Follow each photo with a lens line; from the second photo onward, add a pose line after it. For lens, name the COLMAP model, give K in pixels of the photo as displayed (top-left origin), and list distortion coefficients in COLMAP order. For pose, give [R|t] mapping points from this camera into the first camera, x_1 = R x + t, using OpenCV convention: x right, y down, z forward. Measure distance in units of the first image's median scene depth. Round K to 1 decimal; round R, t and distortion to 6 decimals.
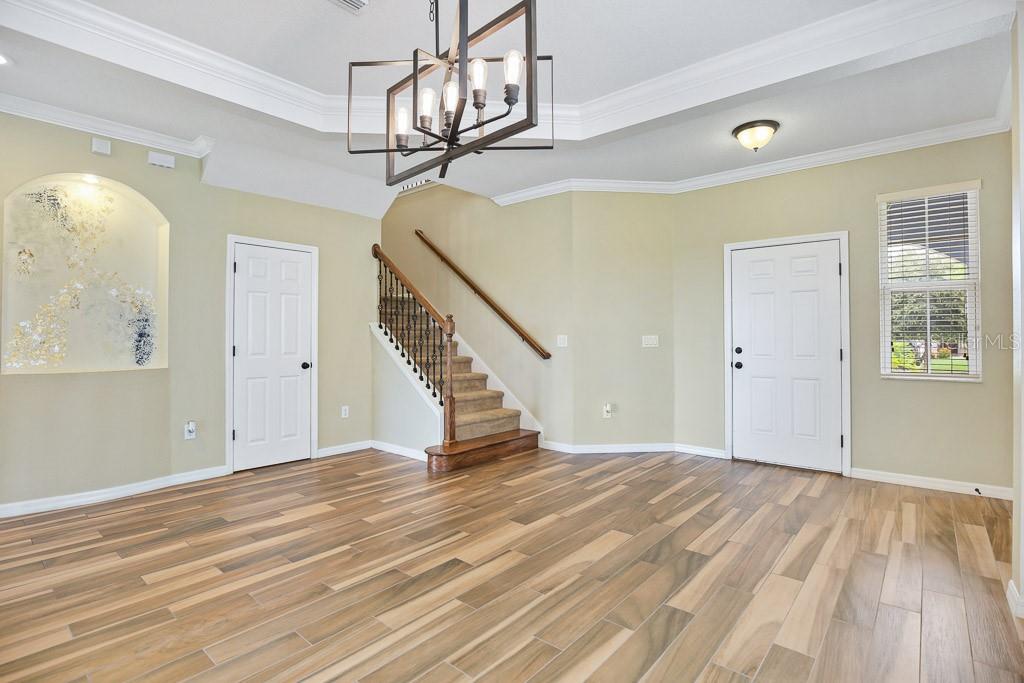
lens RADIAL K [[494.2, 0, 516.5], [0, 494.2, 336.1], [0, 0, 1]] dist [-0.027932, 0.003003]
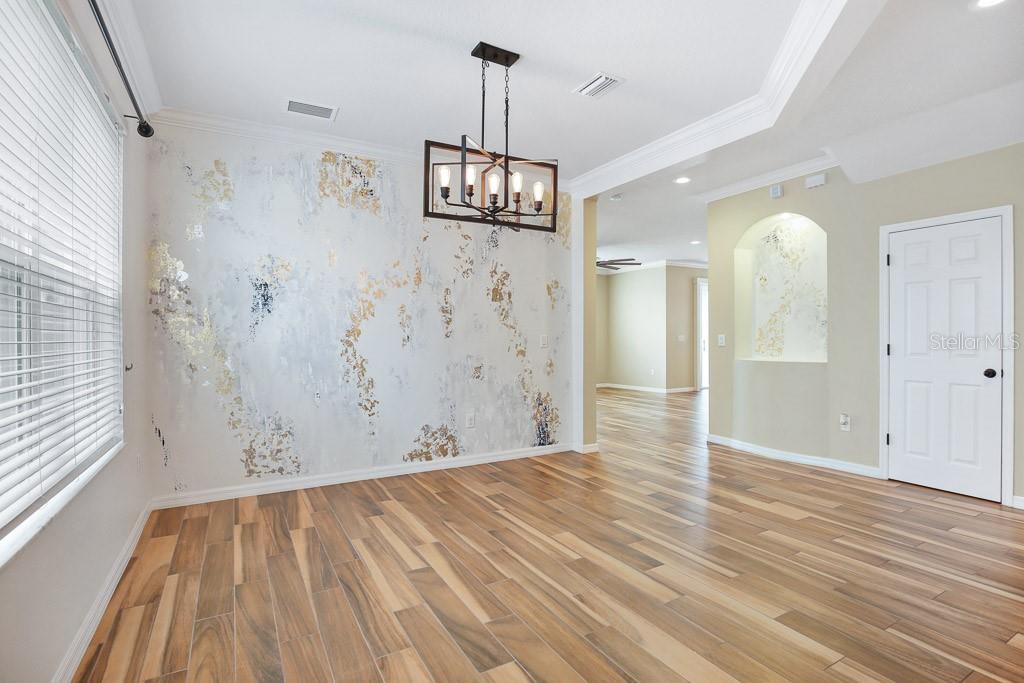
lens RADIAL K [[494.2, 0, 516.0], [0, 494.2, 341.2], [0, 0, 1]] dist [-0.027932, 0.003003]
pose [[-0.333709, 0.009924, -0.942624, 0.751069], [0.008096, 0.999938, 0.007661, 0.001998], [0.942641, -0.005075, -0.333769, 0.896353]]
